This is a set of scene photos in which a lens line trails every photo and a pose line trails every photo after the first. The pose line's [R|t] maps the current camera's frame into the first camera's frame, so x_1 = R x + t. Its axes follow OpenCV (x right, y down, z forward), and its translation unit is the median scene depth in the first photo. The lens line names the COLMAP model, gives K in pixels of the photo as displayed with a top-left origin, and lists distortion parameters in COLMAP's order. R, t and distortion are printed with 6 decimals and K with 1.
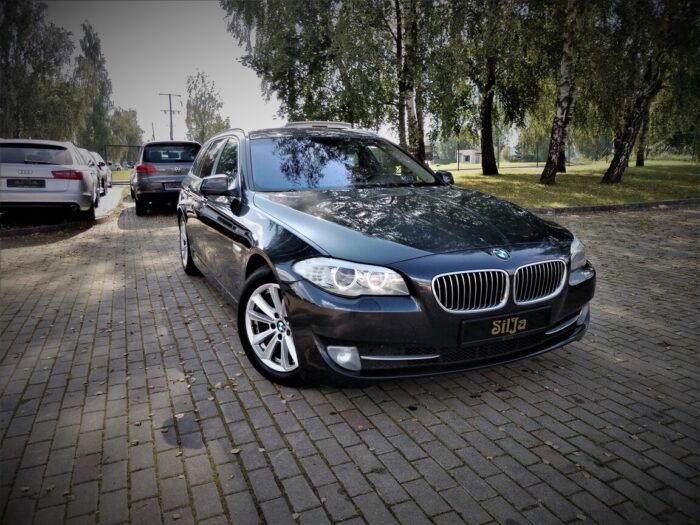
lens RADIAL K [[514.9, 0, 346.6], [0, 514.9, 268.0], [0, 0, 1]] dist [0.012500, -0.014111]
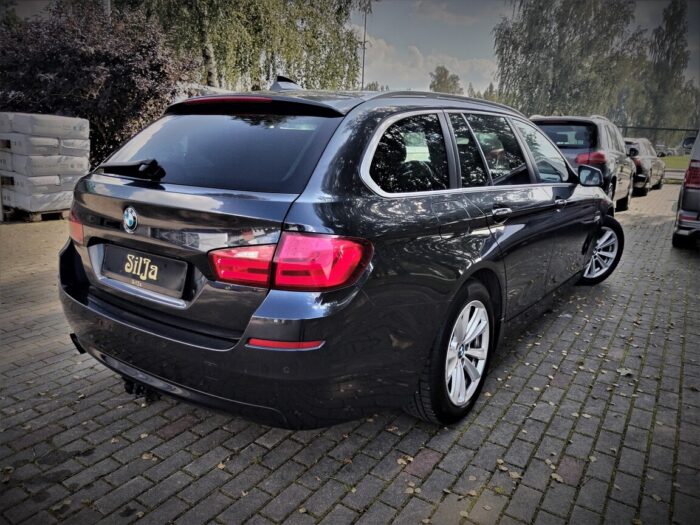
lens RADIAL K [[514.9, 0, 353.8], [0, 514.9, 278.0], [0, 0, 1]] dist [0.012500, -0.014111]
pose [[0.552759, 0.248482, -0.795433, 0.105948], [-0.206620, 0.965572, 0.158048, -0.069436], [0.807320, 0.076990, 0.585070, 0.296629]]
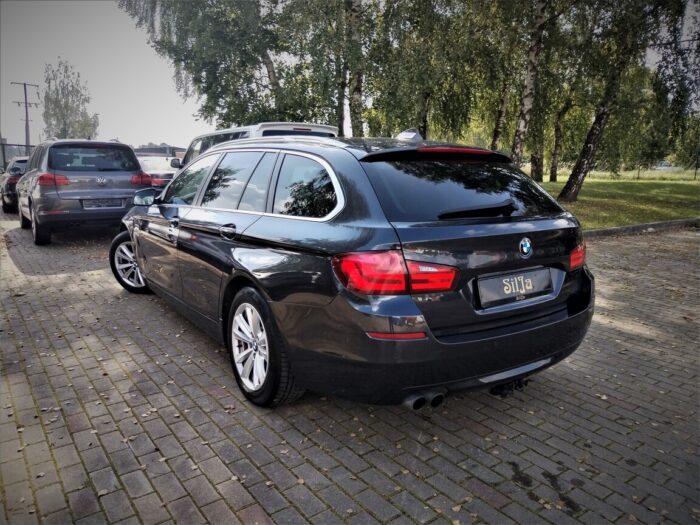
lens RADIAL K [[514.9, 0, 347.5], [0, 514.9, 271.1], [0, 0, 1]] dist [0.012500, -0.014111]
pose [[0.971297, -0.021968, 0.236852, -0.132780], [0.023347, 0.999723, -0.003020, -0.044048], [-0.236720, 0.008463, 0.971541, 0.176582]]
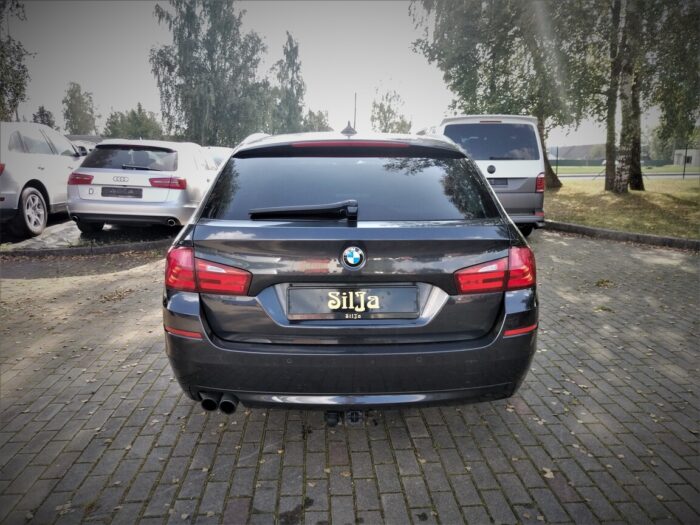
lens RADIAL K [[514.9, 0, 351.1], [0, 514.9, 264.6], [0, 0, 1]] dist [0.012500, -0.014111]
pose [[0.942574, 0.080044, -0.324265, 0.010294], [-0.080708, 0.996672, 0.011423, -0.050614], [0.324100, 0.015404, 0.945897, 0.190794]]
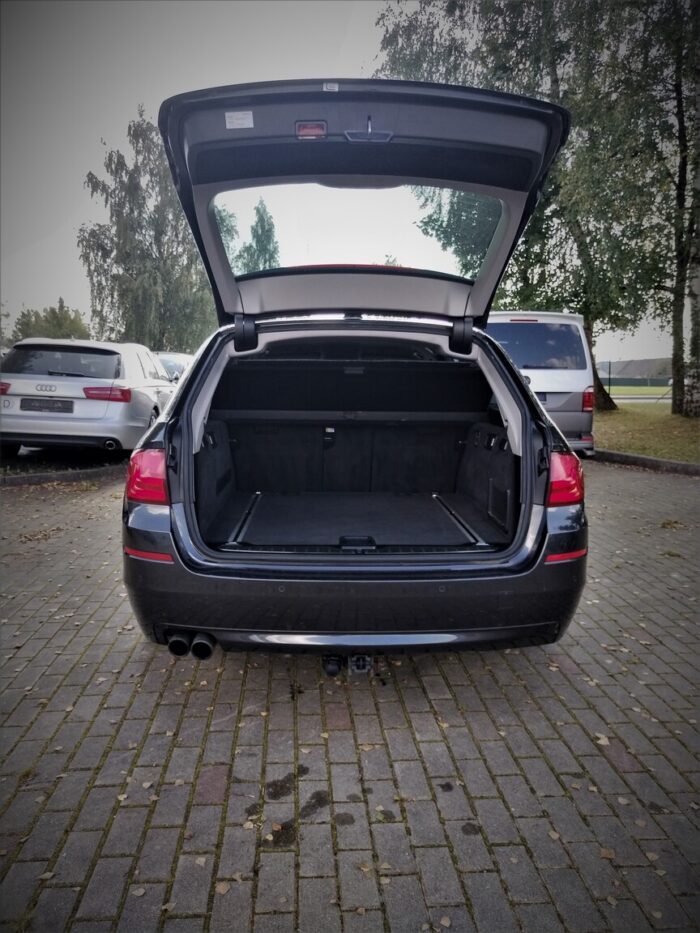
lens RADIAL K [[686.3, 0, 348.7], [0, 686.3, 474.7], [0, 0, 1]] dist [0.012500, -0.014111]
pose [[0.946823, 0.068646, -0.314348, 0.010801], [-0.087954, 0.994985, -0.047638, -0.040631], [0.309501, 0.072753, 0.948112, 0.178091]]
